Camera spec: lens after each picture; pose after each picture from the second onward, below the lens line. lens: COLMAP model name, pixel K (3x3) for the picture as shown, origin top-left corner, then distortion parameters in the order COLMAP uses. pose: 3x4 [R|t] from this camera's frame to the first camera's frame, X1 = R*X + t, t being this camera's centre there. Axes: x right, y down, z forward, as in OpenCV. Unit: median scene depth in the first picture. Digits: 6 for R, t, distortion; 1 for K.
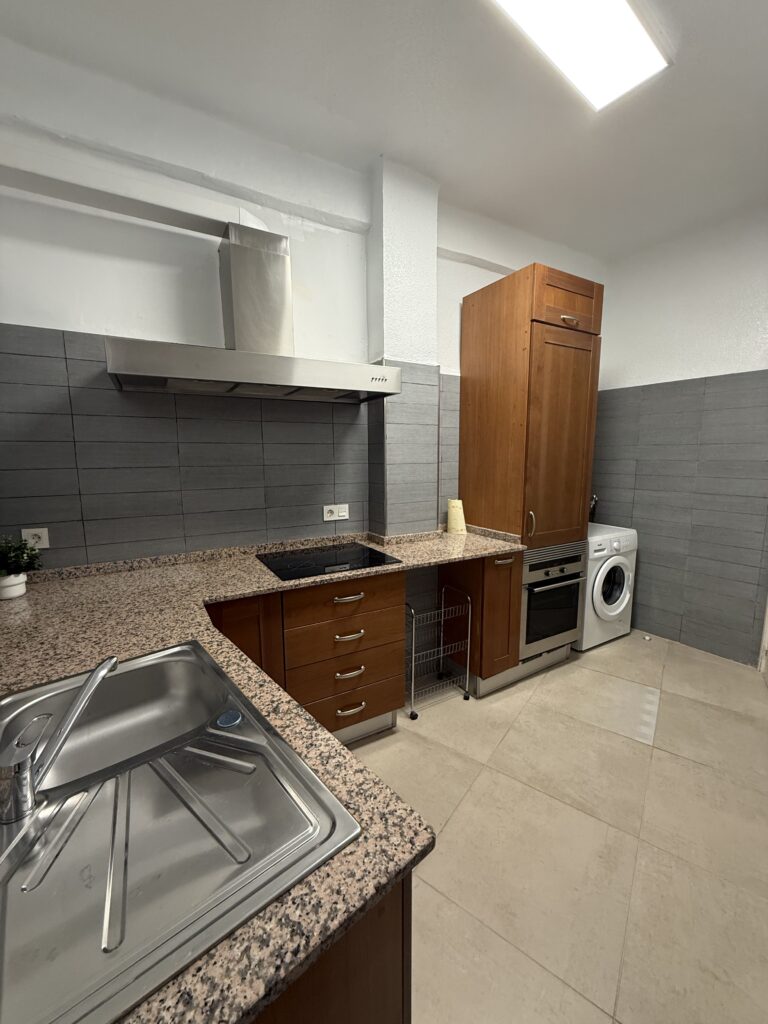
lens RADIAL K [[407.8, 0, 386.3], [0, 407.8, 511.4], [0, 0, 1]] dist [-0.000018, -0.000025]
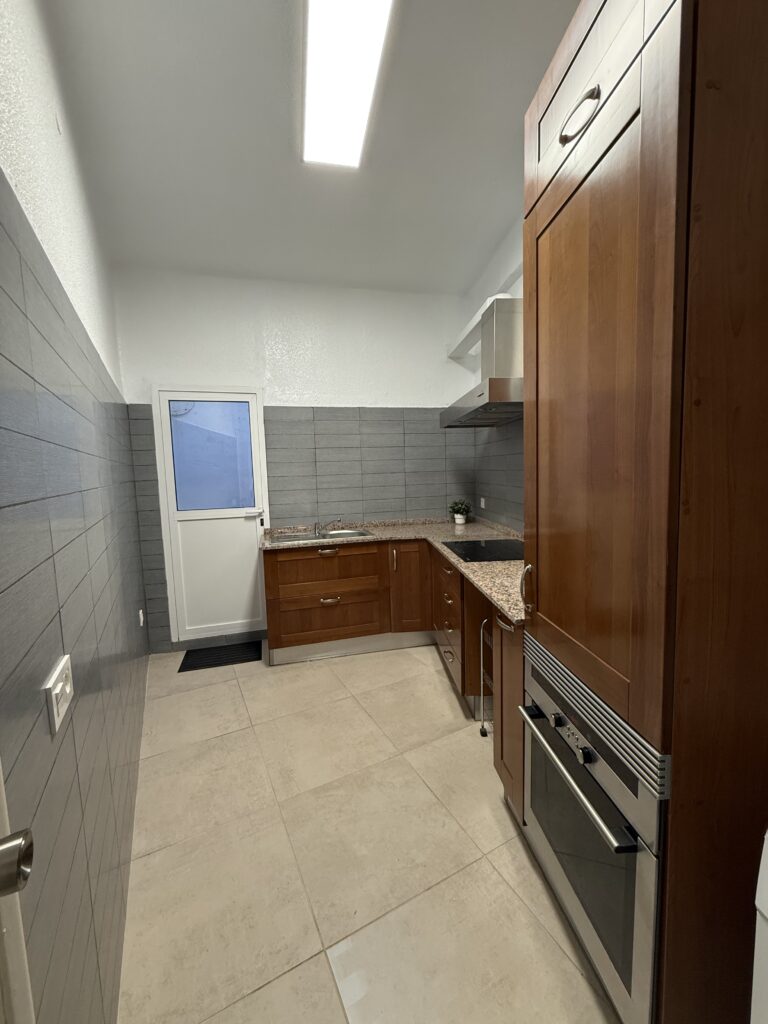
lens RADIAL K [[407.8, 0, 386.2], [0, 407.8, 511.4], [0, 0, 1]] dist [-0.000018, -0.000025]
pose [[-0.432734, 0.111721, -0.894573, 1.118629], [-0.090830, 0.981839, 0.166557, -0.177188], [0.896935, 0.153329, -0.414727, 1.277248]]
